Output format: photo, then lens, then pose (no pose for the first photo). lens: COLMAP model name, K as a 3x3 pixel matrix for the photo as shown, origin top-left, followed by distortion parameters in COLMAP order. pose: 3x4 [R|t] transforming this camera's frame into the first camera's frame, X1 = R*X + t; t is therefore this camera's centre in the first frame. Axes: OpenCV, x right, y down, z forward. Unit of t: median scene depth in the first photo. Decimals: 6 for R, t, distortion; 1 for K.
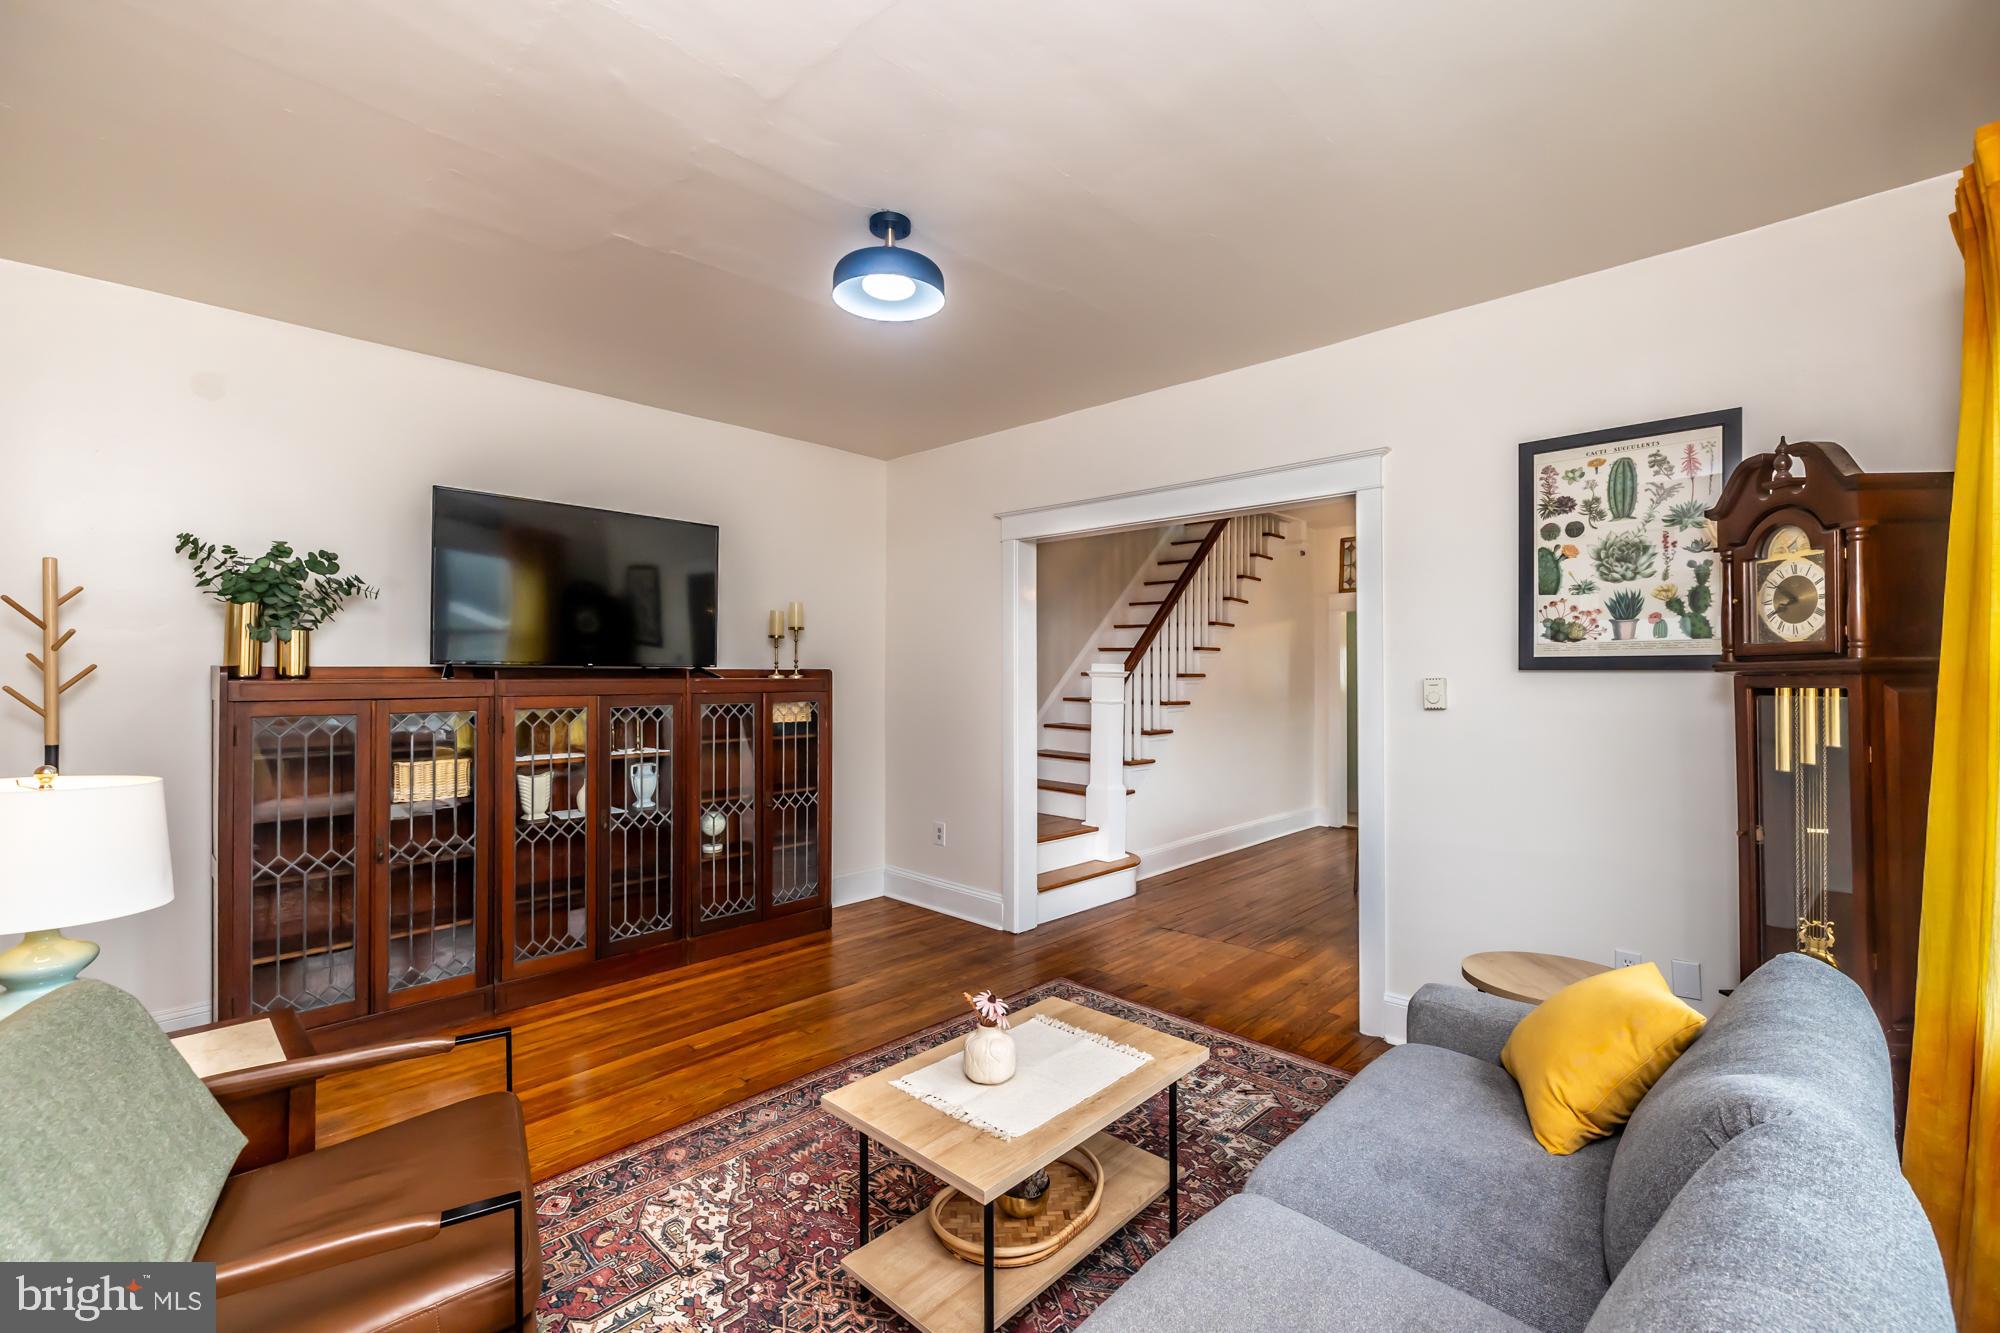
lens RADIAL K [[841.8, 0, 1014.0], [0, 841.8, 655.9], [0, 0, 1]] dist [-0.000432, 0.000275]
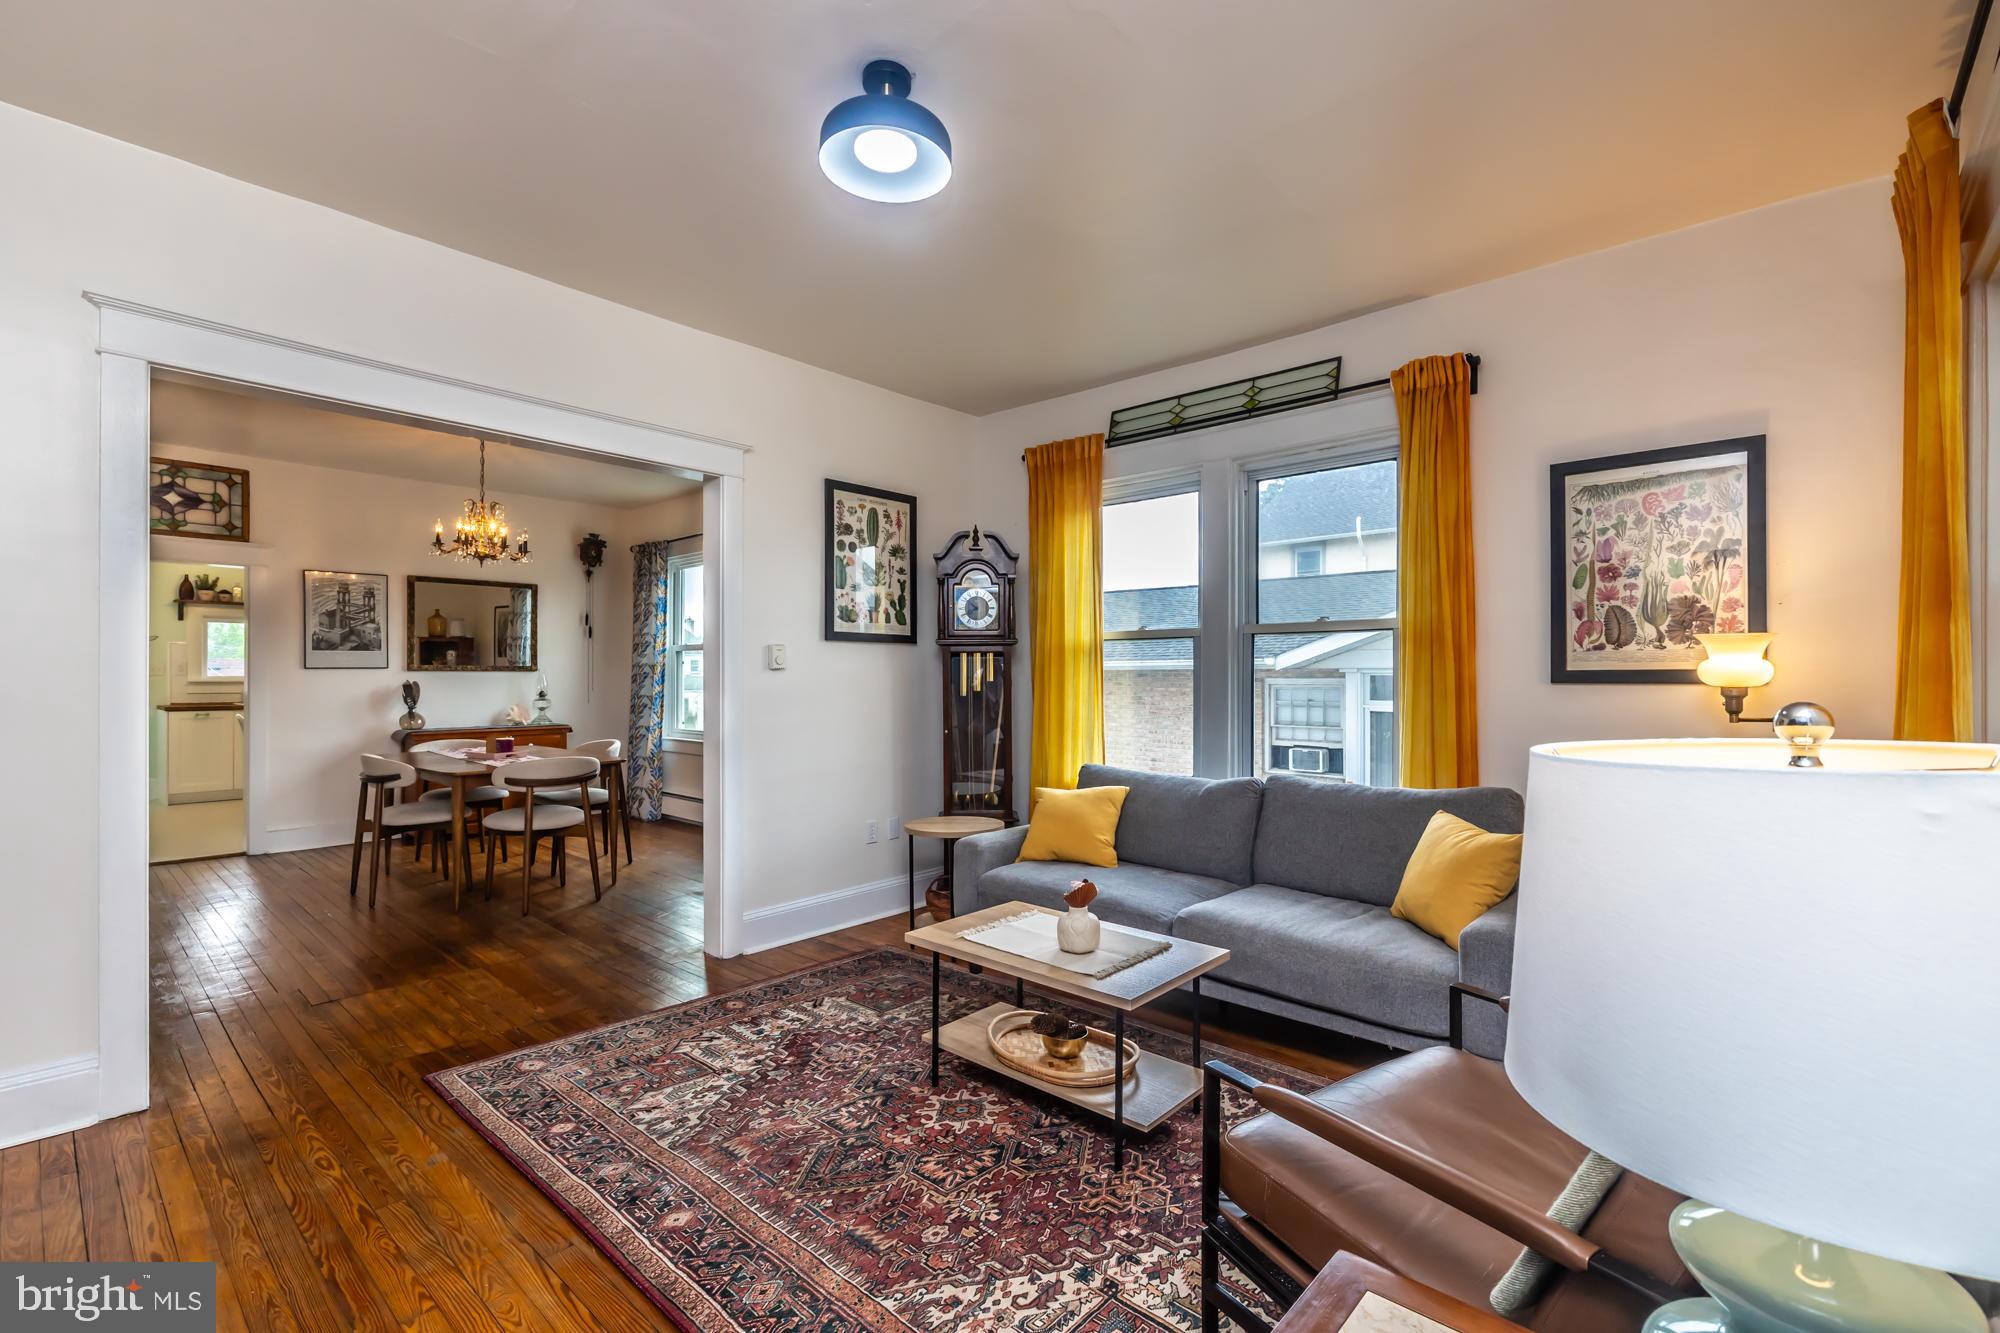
lens RADIAL K [[855.9, 0, 988.6], [0, 855.9, 652.9], [0, 0, 1]] dist [-0.001224, -0.000104]
pose [[0.003154, 0.026362, 0.999647, -0.883755], [-0.025954, 0.999318, -0.026271, 0.073836], [-0.999658, -0.025862, 0.003836, 0.785396]]
